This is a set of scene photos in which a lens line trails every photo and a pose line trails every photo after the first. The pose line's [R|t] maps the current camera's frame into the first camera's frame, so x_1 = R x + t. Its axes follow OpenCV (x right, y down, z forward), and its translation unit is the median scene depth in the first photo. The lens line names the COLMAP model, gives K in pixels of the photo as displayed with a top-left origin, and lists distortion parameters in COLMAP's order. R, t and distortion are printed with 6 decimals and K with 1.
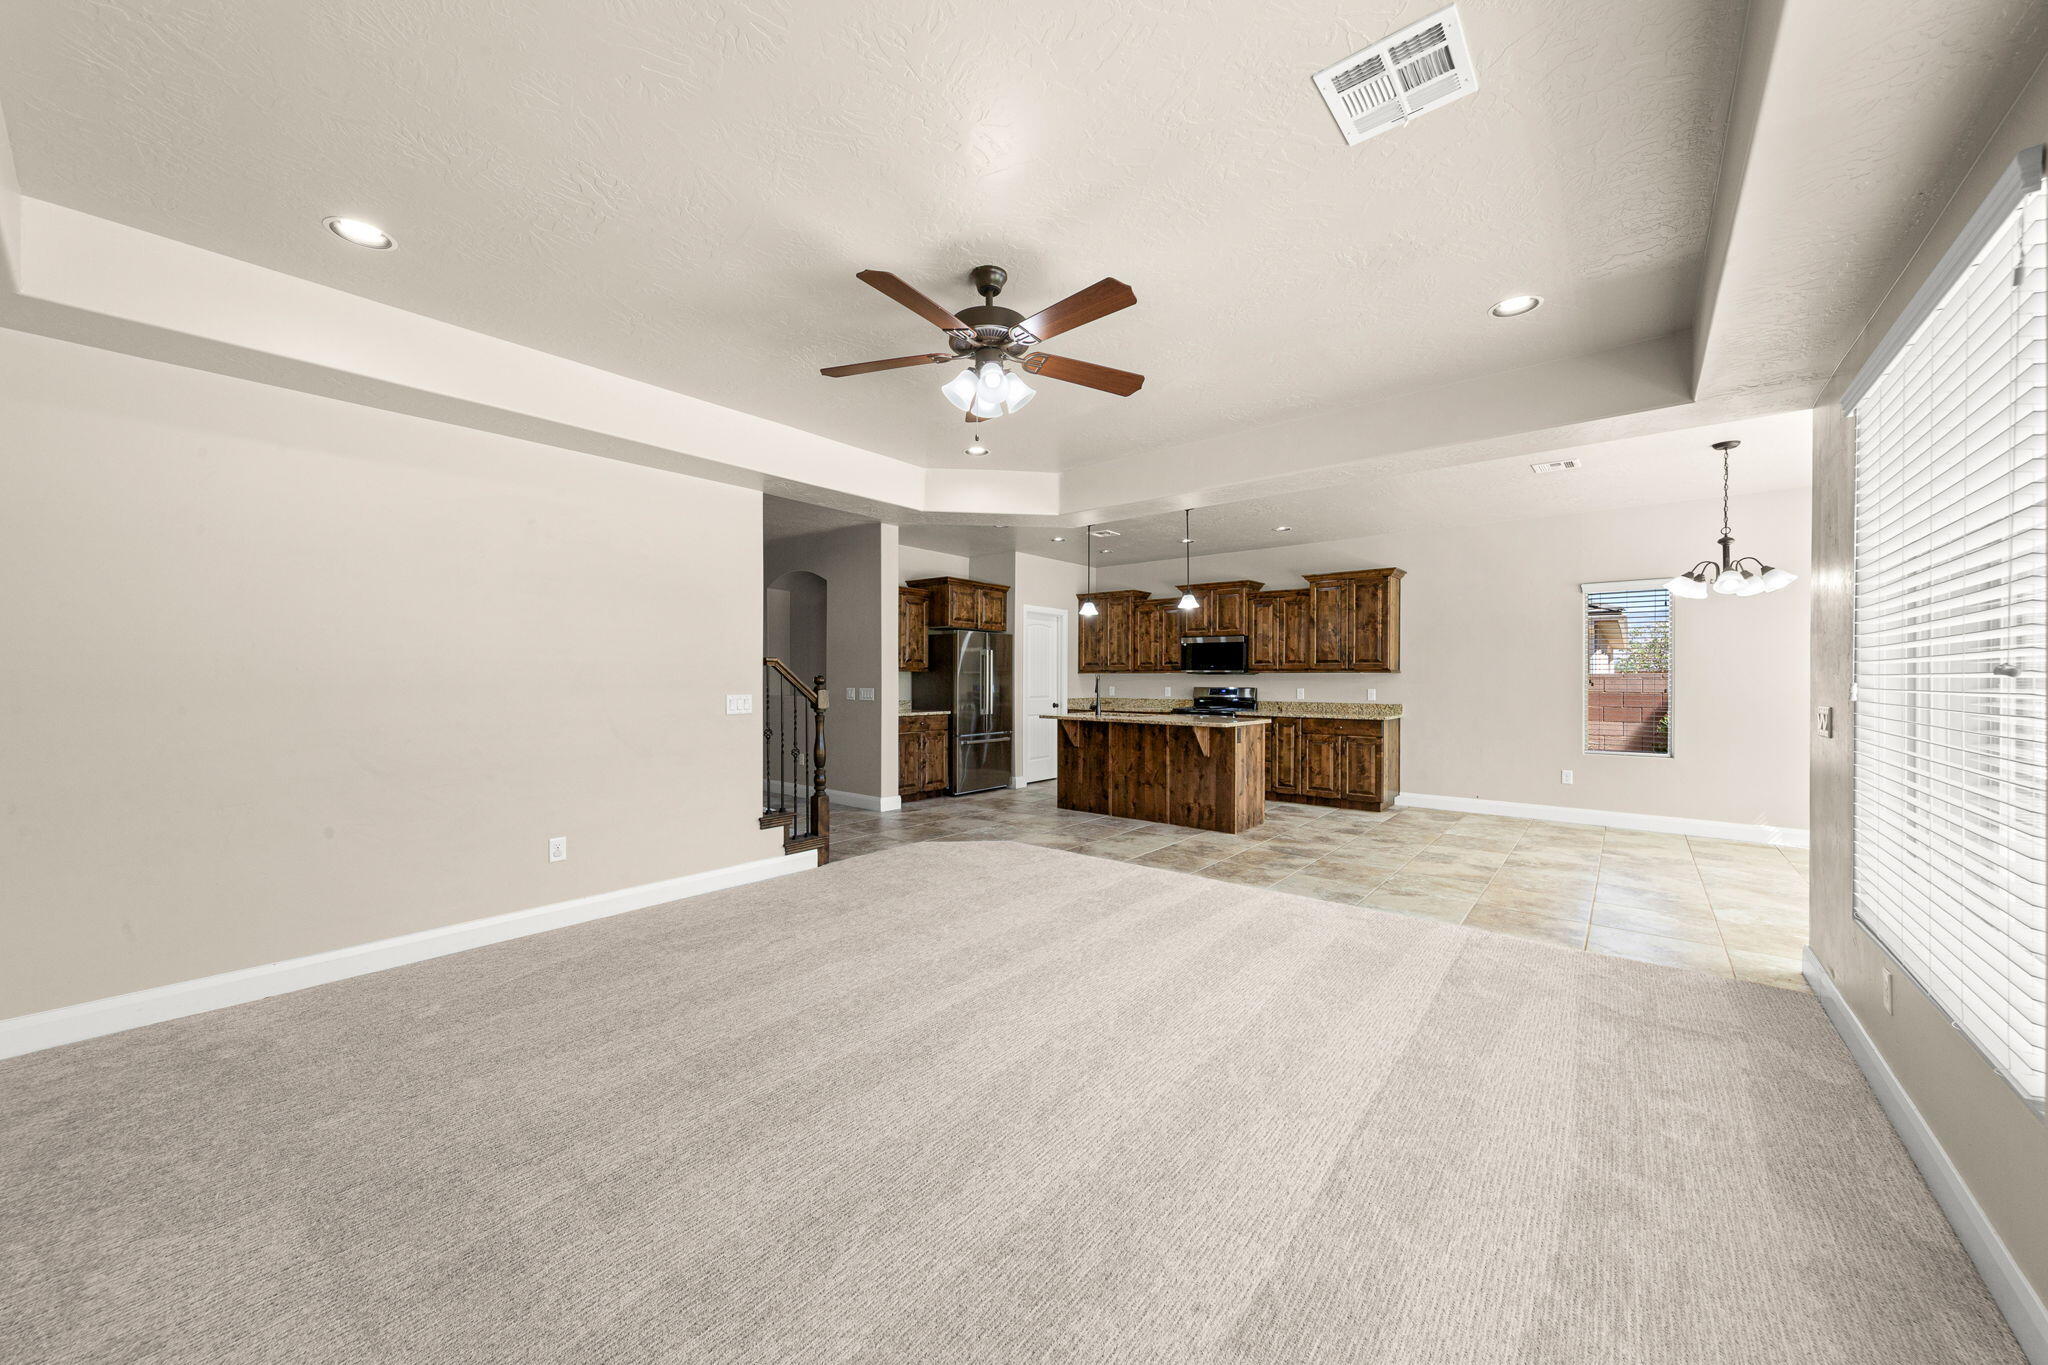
lens RADIAL K [[720.4, 0, 1021.9], [0, 720.4, 678.0], [0, 0, 1]] dist [0.002130, 0.000033]
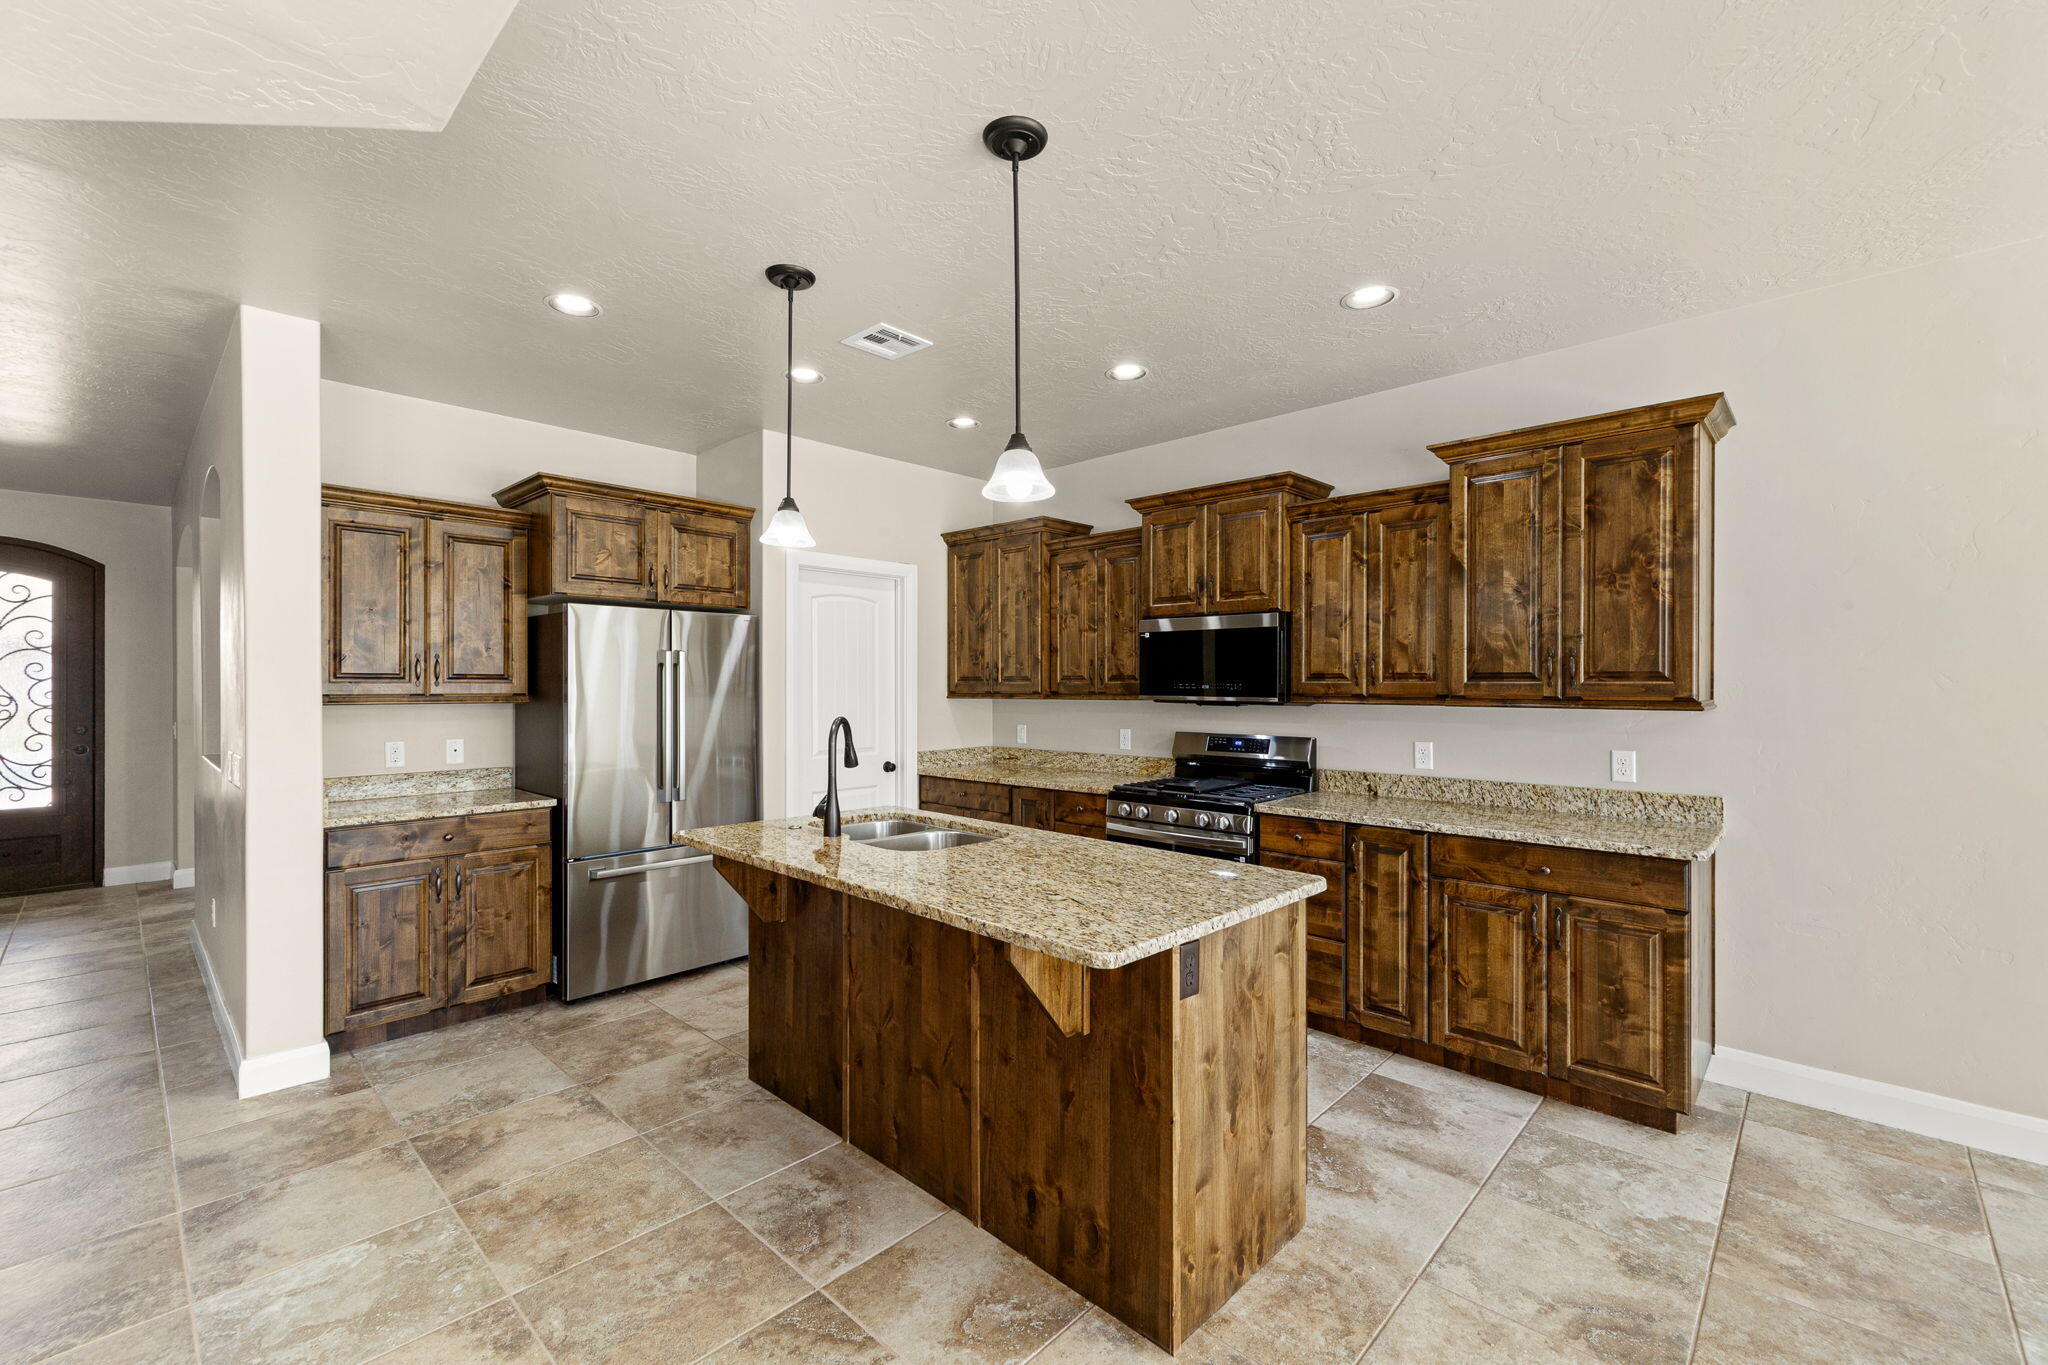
lens RADIAL K [[853.3, 0, 1024.7], [0, 853.3, 685.2], [0, 0, 1]] dist [0.005750, 0.000396]
pose [[0.997995, -0.003631, -0.063186, 0.201562], [0.003765, 0.999991, 0.001986, -0.019461], [0.063178, -0.002220, 0.998000, 0.528753]]
